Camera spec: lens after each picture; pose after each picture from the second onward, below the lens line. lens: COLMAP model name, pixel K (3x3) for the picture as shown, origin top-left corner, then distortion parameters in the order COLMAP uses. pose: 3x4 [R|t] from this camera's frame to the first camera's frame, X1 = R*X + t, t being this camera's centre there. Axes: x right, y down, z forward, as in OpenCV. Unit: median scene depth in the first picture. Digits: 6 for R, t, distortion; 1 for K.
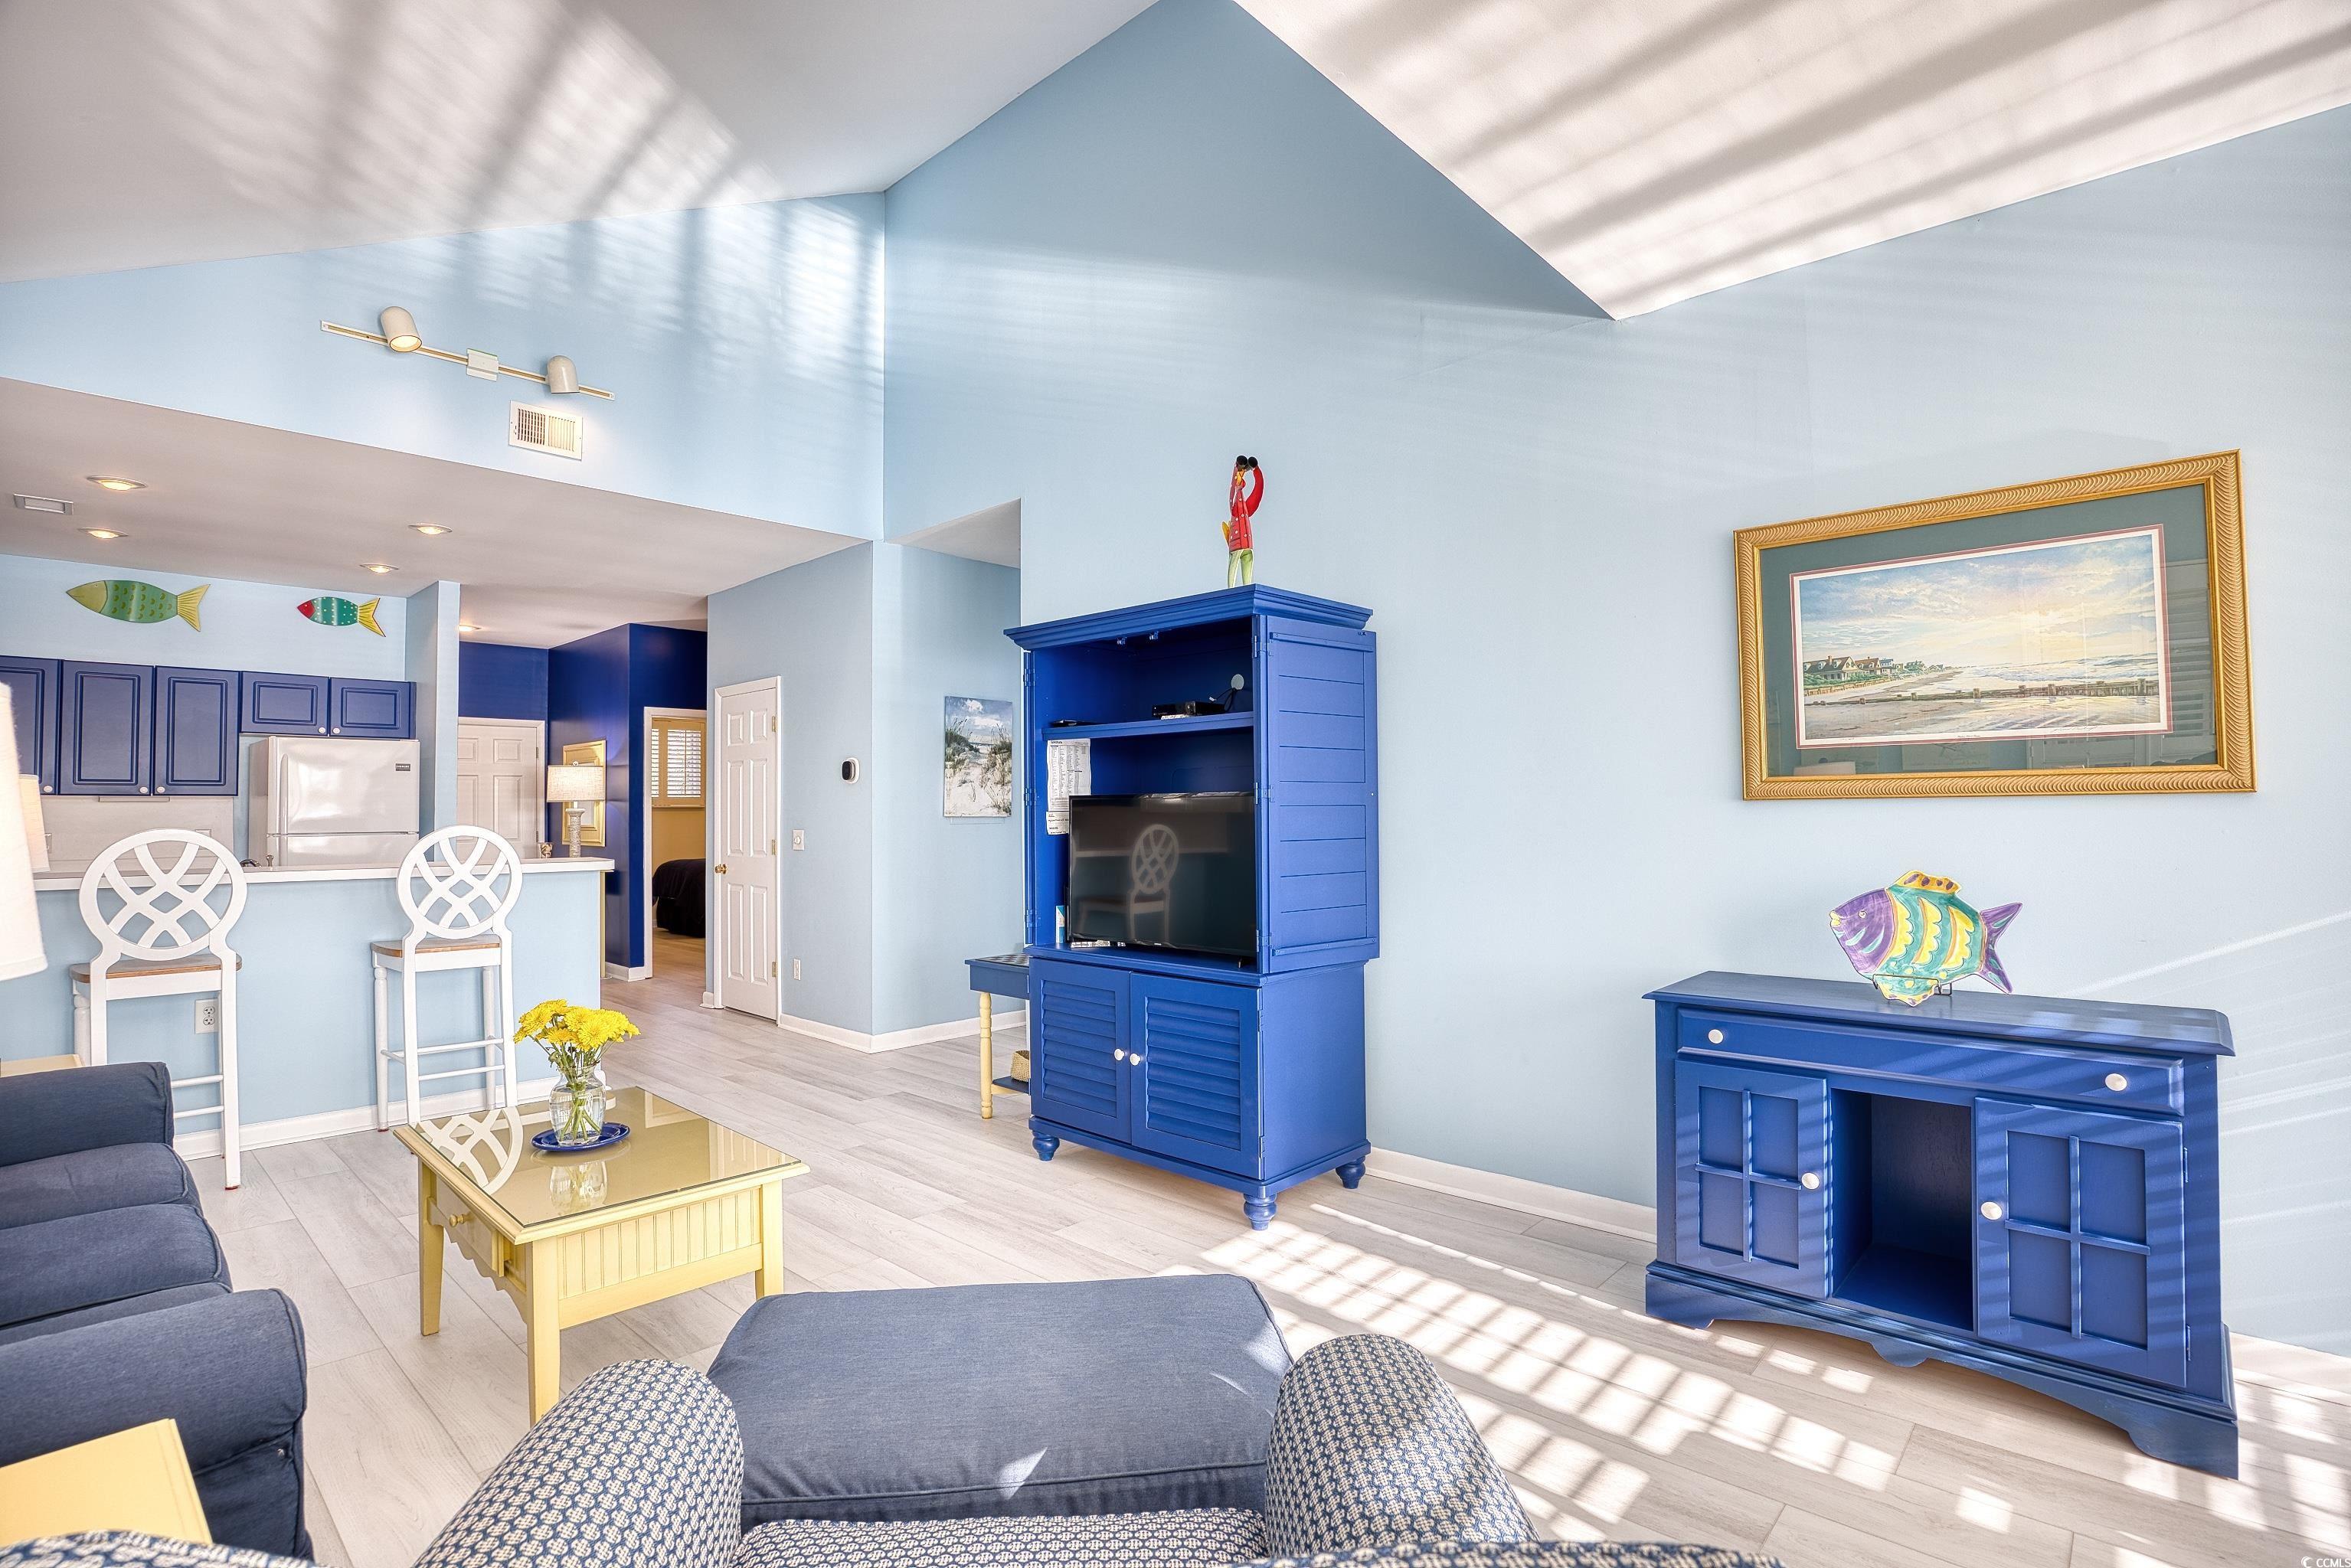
lens RADIAL K [[1131.2, 0, 1183.1], [0, 1131.2, 775.5], [0, 0, 1]] dist [-0.064667, 0.019316]
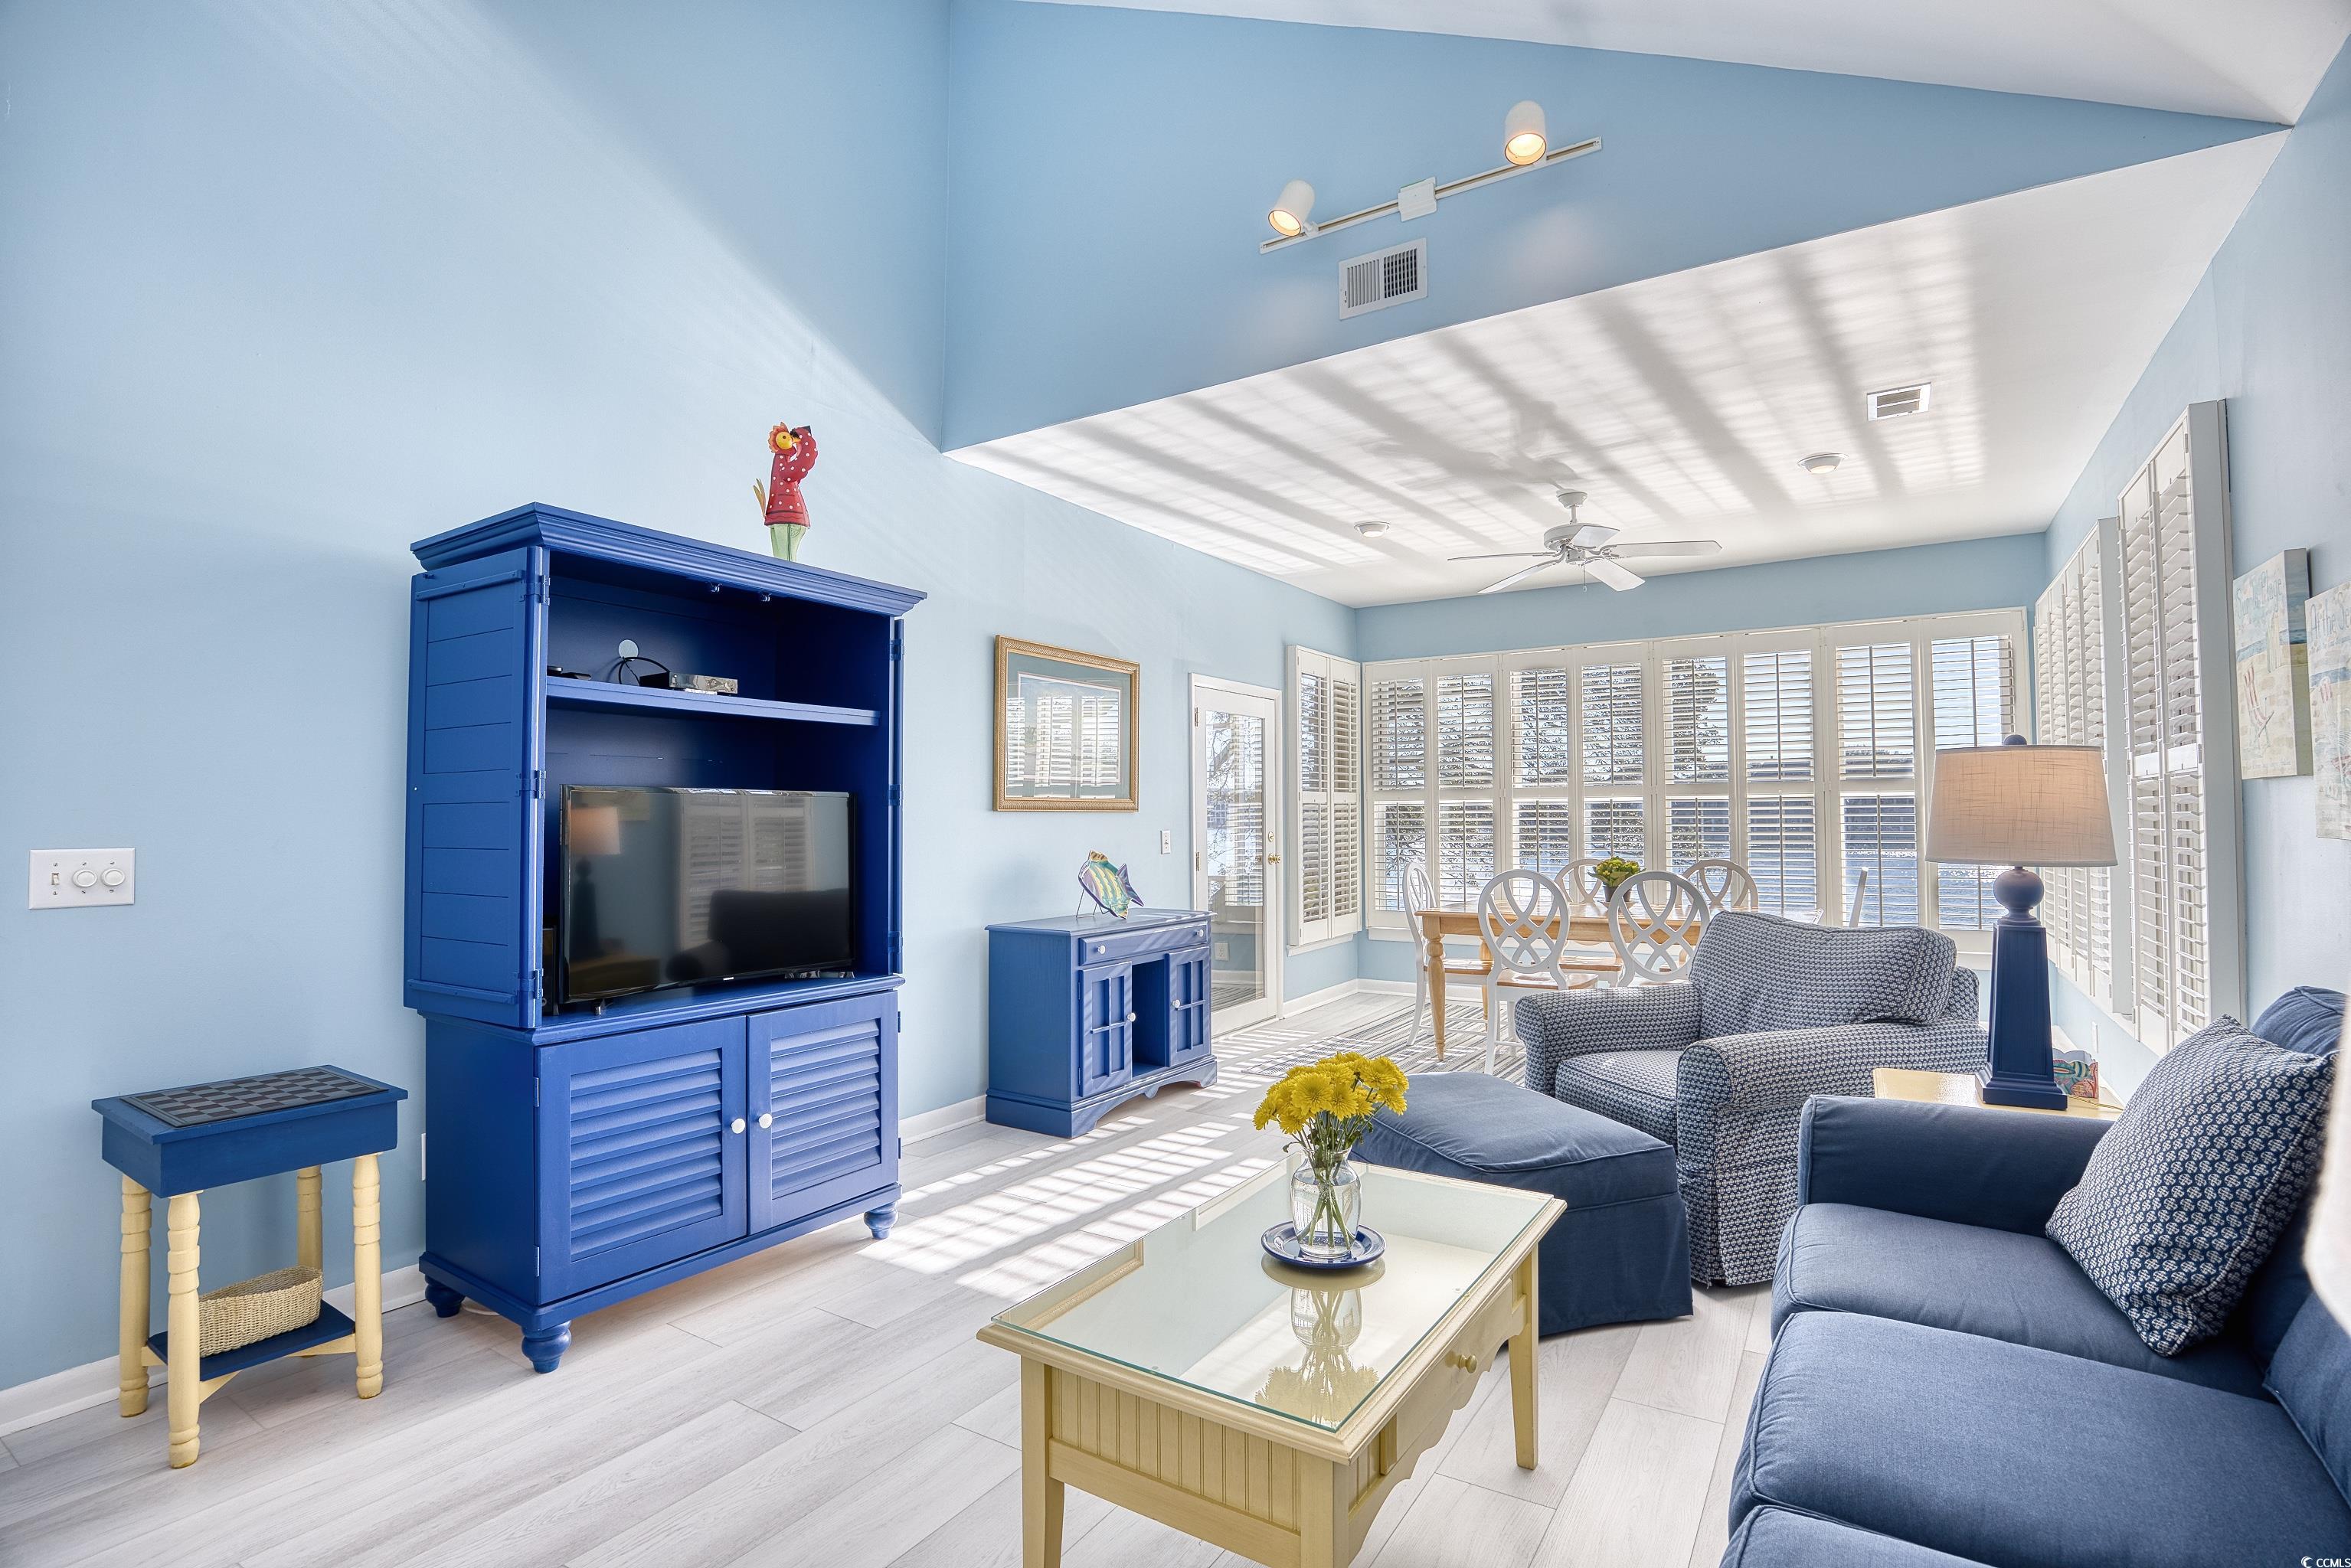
lens RADIAL K [[1111.8, 0, 1164.1], [0, 1111.8, 790.5], [0, 0, 1]] dist [-0.061933, 0.018553]
pose [[-0.173677, 0.035863, 0.984149, -0.767955], [-0.025189, 0.998848, -0.040844, 0.037132], [-0.984480, -0.031883, -0.172574, 0.763418]]
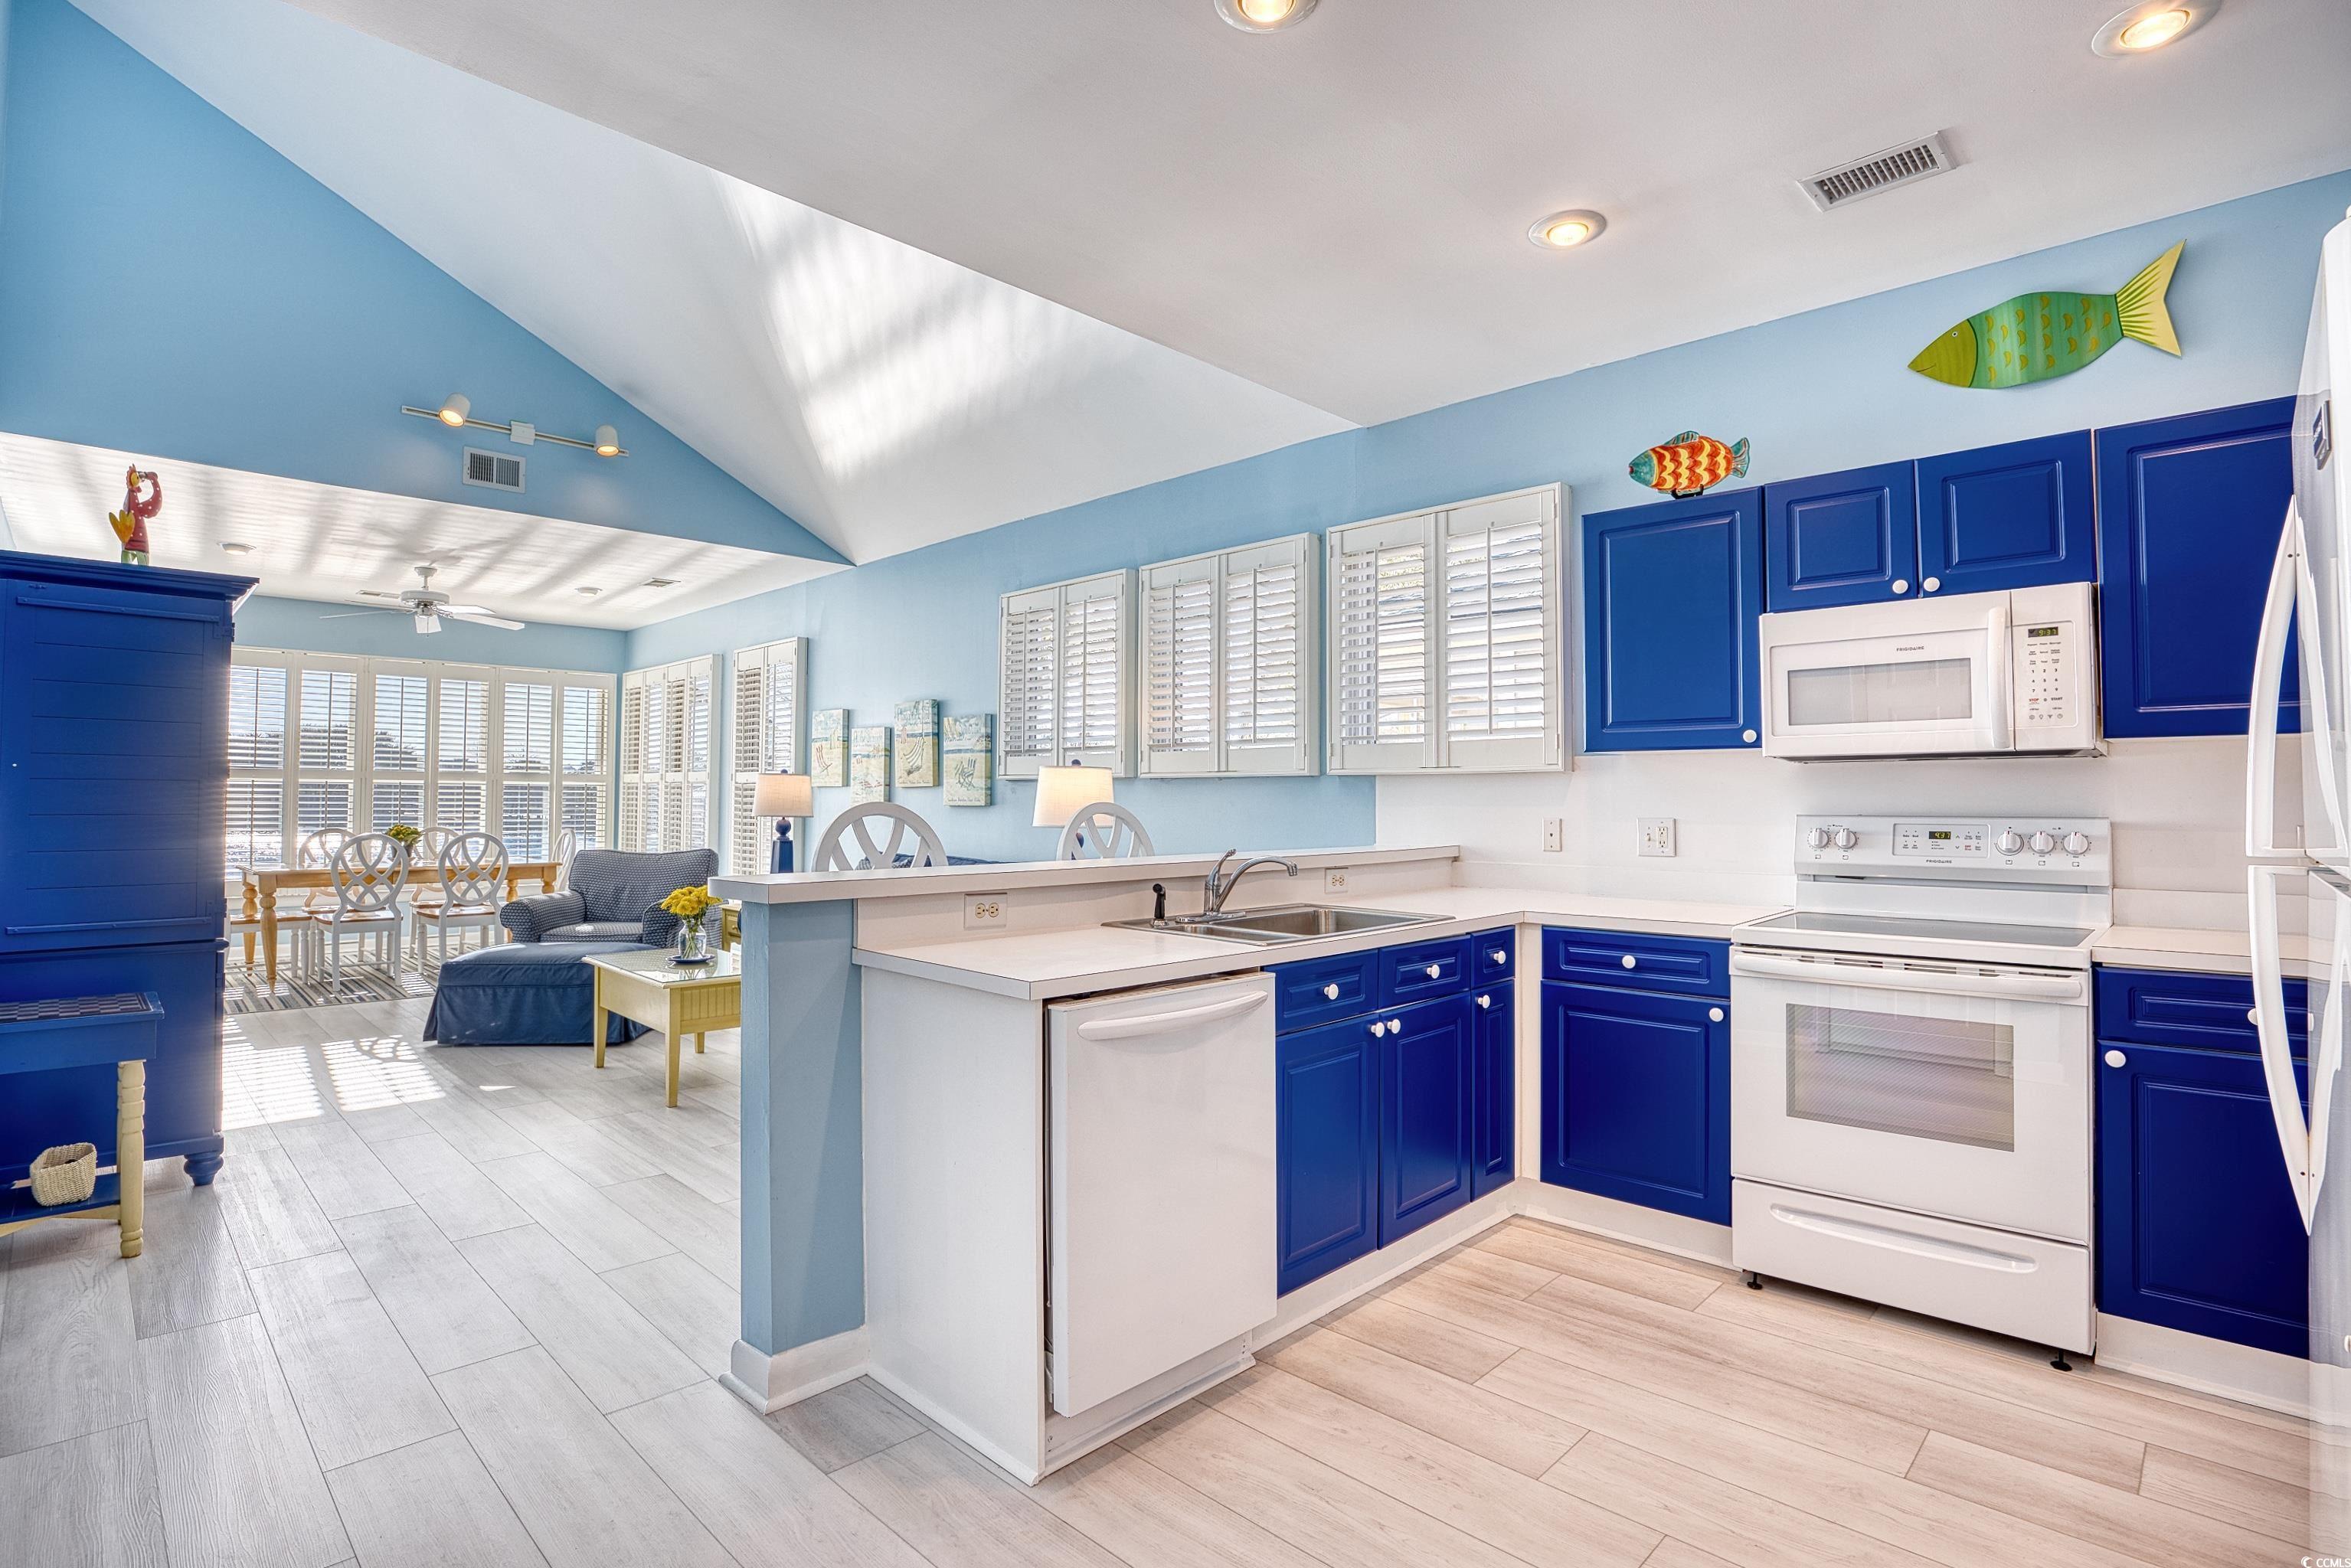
lens RADIAL K [[1131.2, 0, 1183.1], [0, 1131.2, 775.5], [0, 0, 1]] dist [-0.064667, 0.019316]
pose [[-0.999706, 0.004177, 0.023869, -0.887150], [0.002849, 0.998460, -0.055406, 0.072703], [-0.024063, -0.055322, -0.998179, 1.803459]]
